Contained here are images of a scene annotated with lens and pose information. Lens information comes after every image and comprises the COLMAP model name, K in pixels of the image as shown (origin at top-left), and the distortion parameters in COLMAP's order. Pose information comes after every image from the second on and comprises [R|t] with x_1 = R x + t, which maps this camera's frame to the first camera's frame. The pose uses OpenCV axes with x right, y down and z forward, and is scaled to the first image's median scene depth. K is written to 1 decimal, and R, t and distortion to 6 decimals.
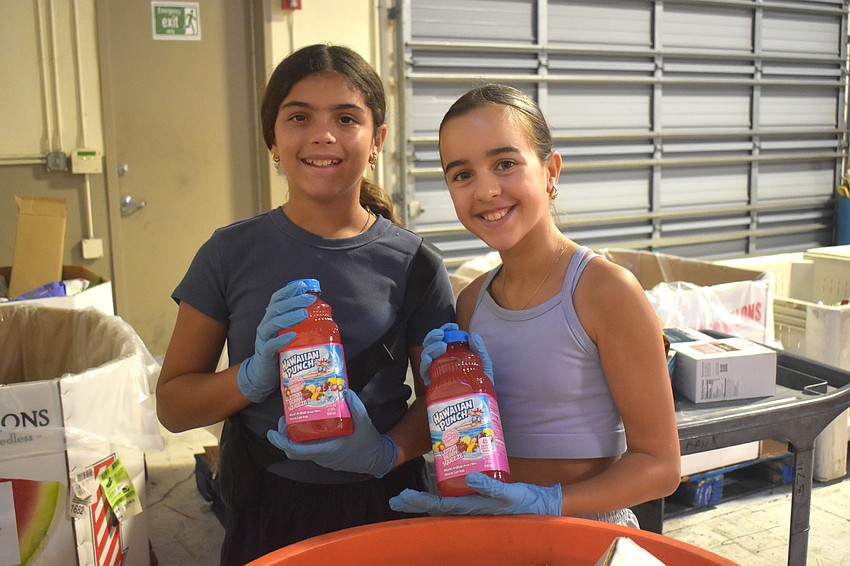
lens RADIAL K [[952.8, 0, 425.0], [0, 952.8, 283.0], [0, 0, 1]] dist [-0.017299, -0.010082]
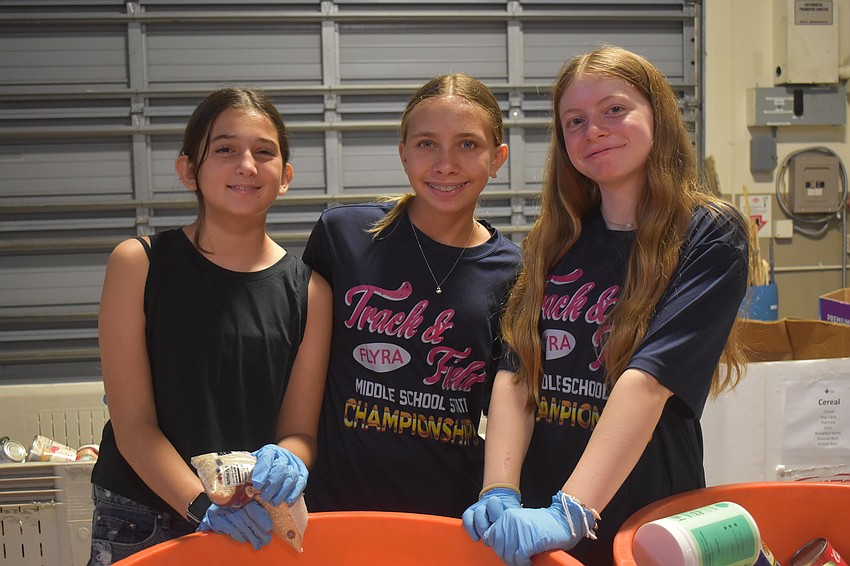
lens RADIAL K [[952.8, 0, 425.0], [0, 952.8, 283.0], [0, 0, 1]] dist [-0.017299, -0.010082]
pose [[0.920522, 0.035587, -0.389066, 0.537074], [-0.053957, 0.997880, -0.036388, -0.059121], [0.386946, 0.054489, 0.920491, 0.307113]]
